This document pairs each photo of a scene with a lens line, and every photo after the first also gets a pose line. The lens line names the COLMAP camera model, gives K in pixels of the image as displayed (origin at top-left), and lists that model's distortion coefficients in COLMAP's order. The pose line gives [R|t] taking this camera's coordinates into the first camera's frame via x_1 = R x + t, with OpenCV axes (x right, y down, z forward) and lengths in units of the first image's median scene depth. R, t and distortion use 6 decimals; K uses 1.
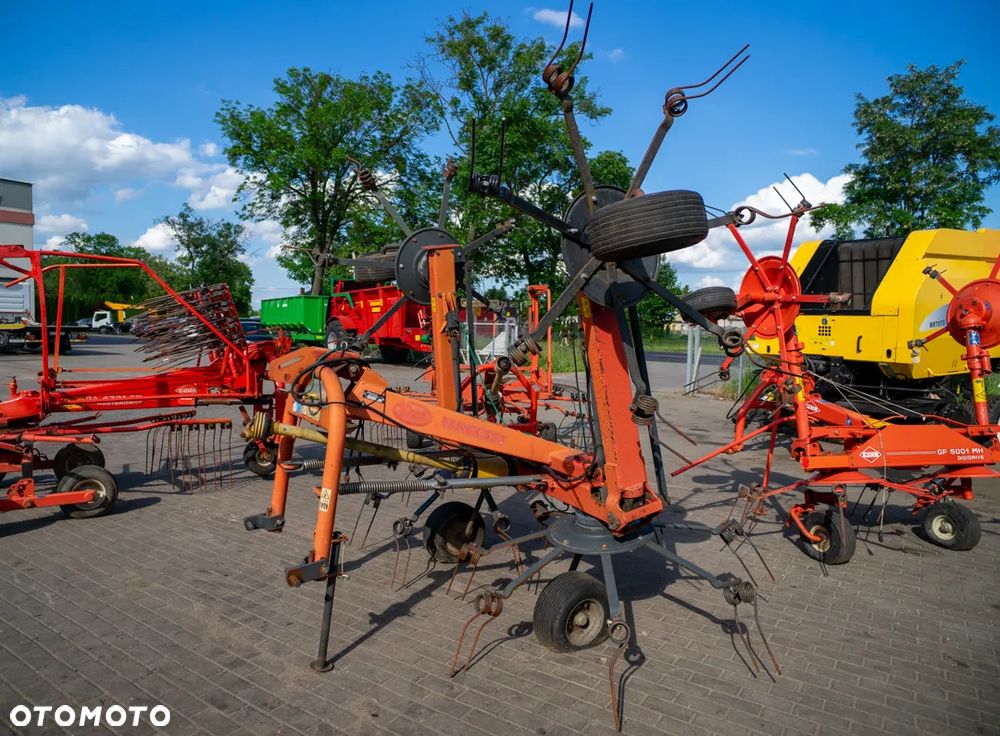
lens RADIAL K [[656.1, 0, 477.4], [0, 656.1, 367.4], [0, 0, 1]] dist [-0.064667, 0.045472]
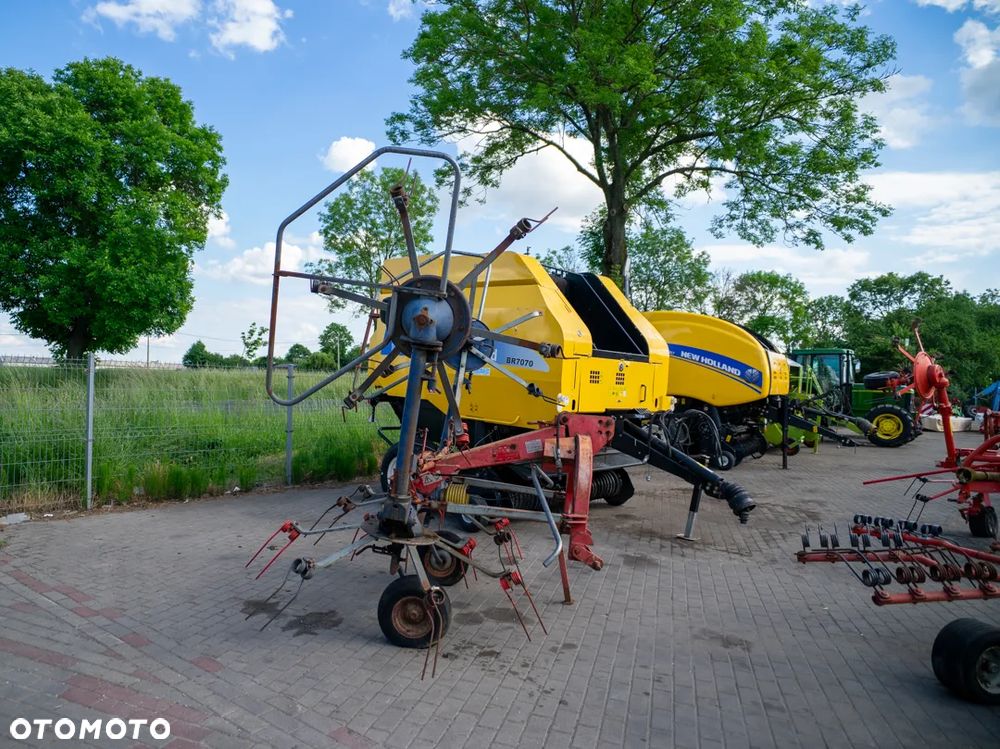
lens RADIAL K [[665.5, 0, 433.3], [0, 665.5, 374.9], [0, 0, 1]] dist [-0.064431, 0.044622]
pose [[-0.263920, -0.019654, 0.964344, -0.078452], [0.024610, 0.999330, 0.027102, -0.033731], [-0.964231, 0.030886, -0.263260, 0.543461]]
